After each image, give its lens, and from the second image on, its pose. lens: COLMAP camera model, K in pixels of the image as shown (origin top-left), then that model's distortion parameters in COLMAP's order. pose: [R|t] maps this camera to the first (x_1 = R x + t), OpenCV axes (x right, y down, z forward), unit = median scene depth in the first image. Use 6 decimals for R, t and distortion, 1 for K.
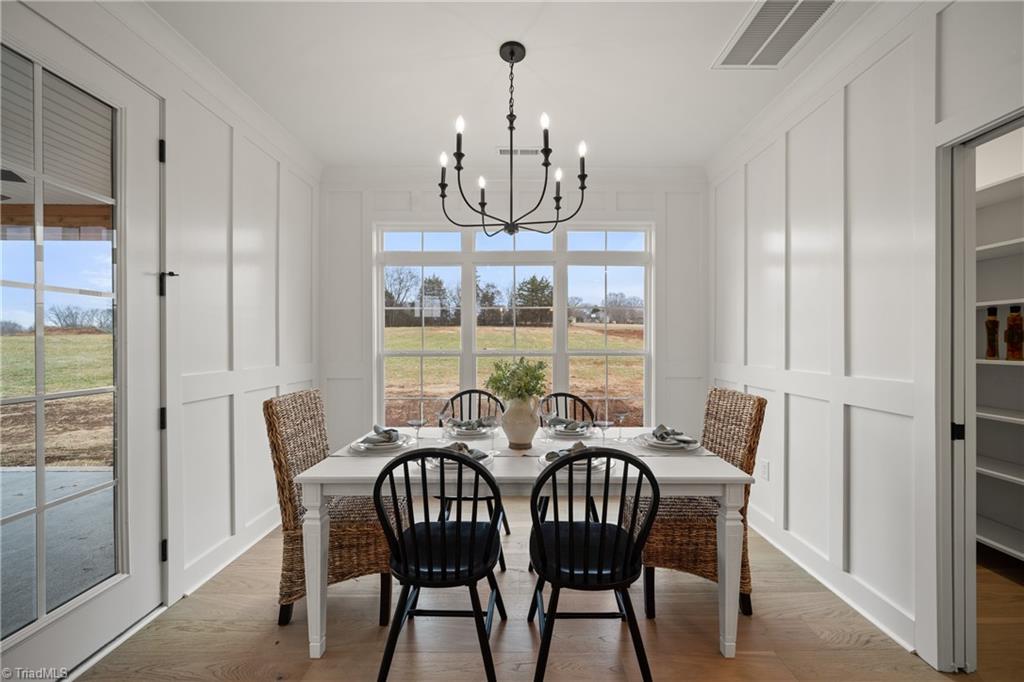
lens RADIAL K [[393.2, 0, 520.6], [0, 393.2, 343.8], [0, 0, 1]] dist [-0.013973, 0.004575]
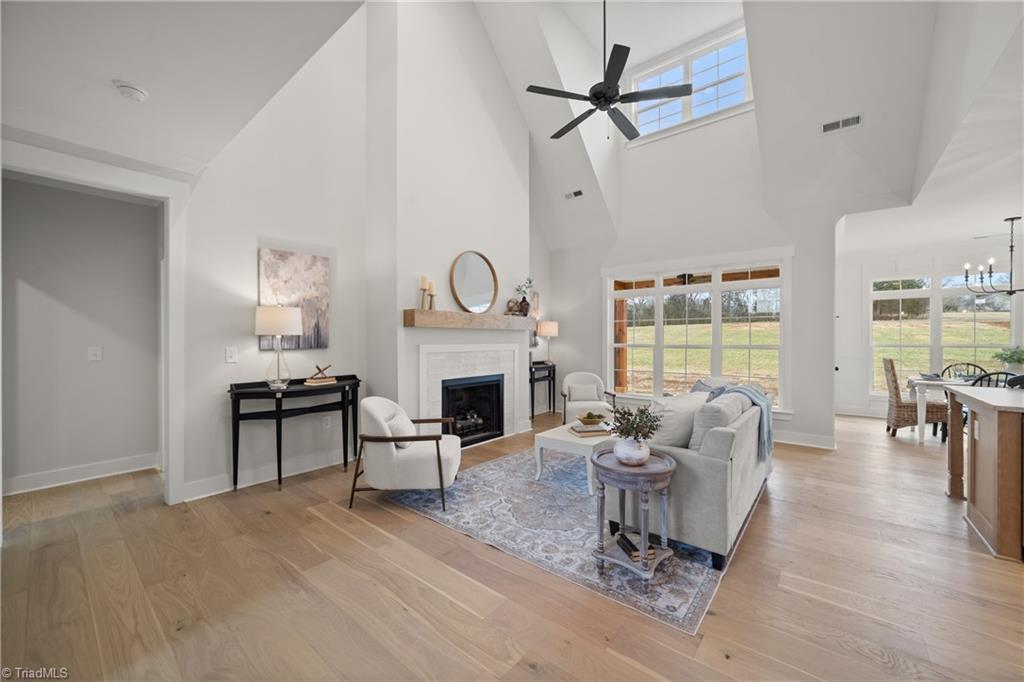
lens RADIAL K [[389.0, 0, 524.7], [0, 389.0, 341.0], [0, 0, 1]] dist [-0.014278, 0.004674]
pose [[0.776146, 0.004819, -0.630535, -0.877359], [-0.004371, 0.999988, 0.002262, 0.009253], [0.630538, 0.001000, 0.776158, -2.800249]]
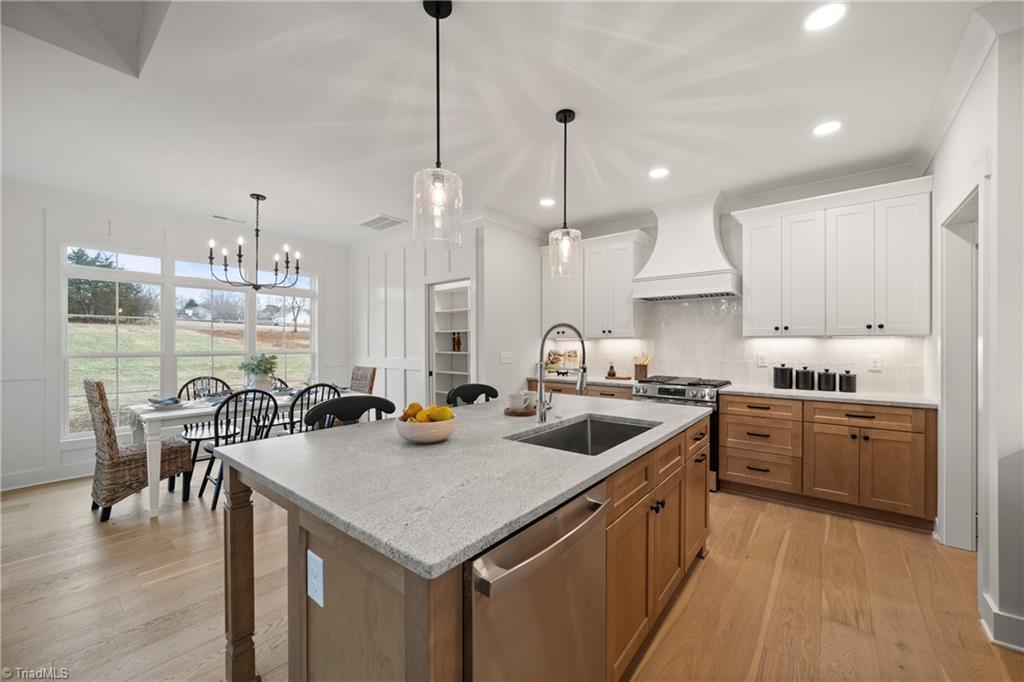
lens RADIAL K [[393.2, 0, 520.6], [0, 393.2, 343.8], [0, 0, 1]] dist [-0.013973, 0.004575]
pose [[0.627478, 0.001327, 0.778633, -0.734134], [0.004195, 0.999978, -0.005085, 0.000132], [-0.778623, 0.006457, 0.627459, -1.269693]]
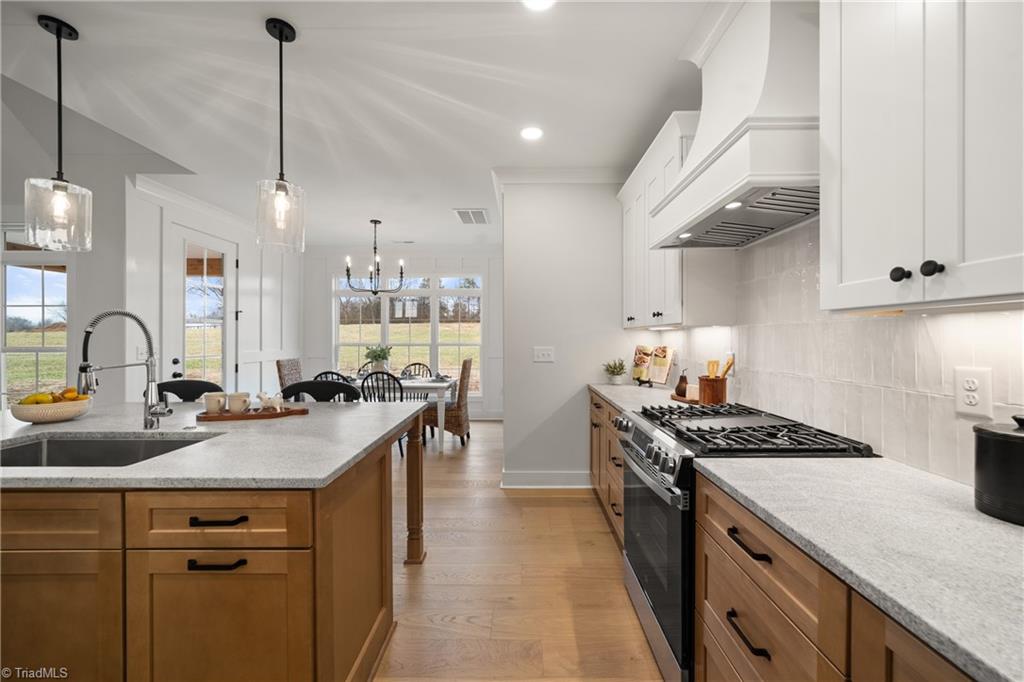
lens RADIAL K [[389.0, 0, 524.7], [0, 389.0, 341.0], [0, 0, 1]] dist [-0.014278, 0.004674]
pose [[0.999994, 0.002644, -0.002114, 0.962352], [-0.002642, 0.999996, 0.001198, 0.007212], [0.002117, -0.001193, 0.999997, -1.511261]]
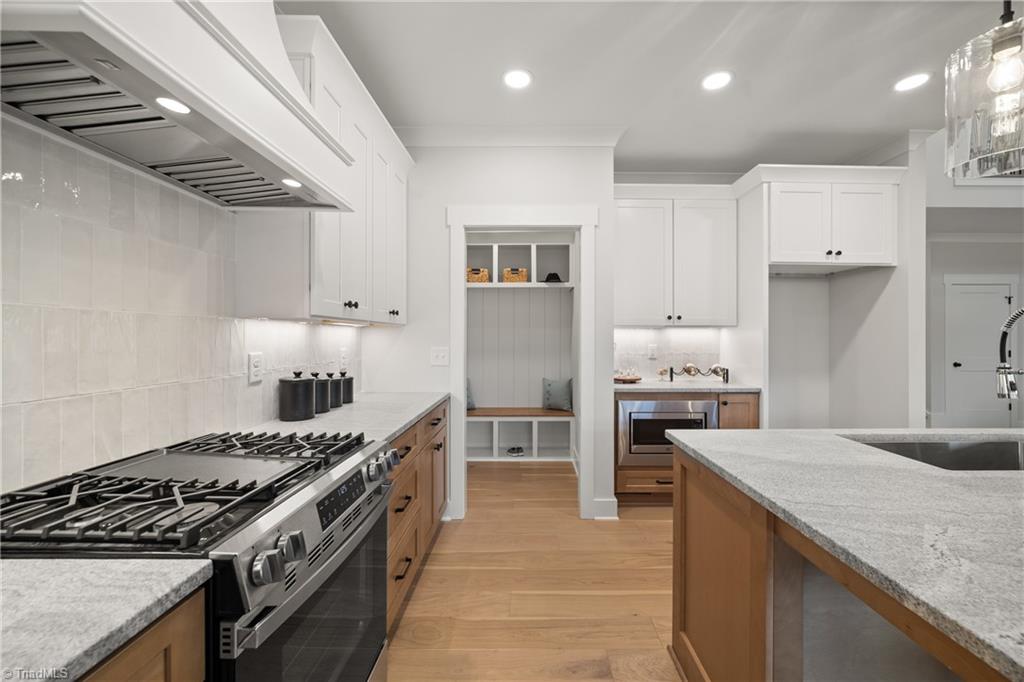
lens RADIAL K [[400.5, 0, 529.9], [0, 400.5, 336.5], [0, 0, 1]] dist [-0.012209, 0.004630]
pose [[-0.999992, -0.004005, -0.000354, 0.962948], [-0.004008, 0.999961, 0.007921, -0.002719], [0.000323, 0.007923, -0.999969, -0.074373]]
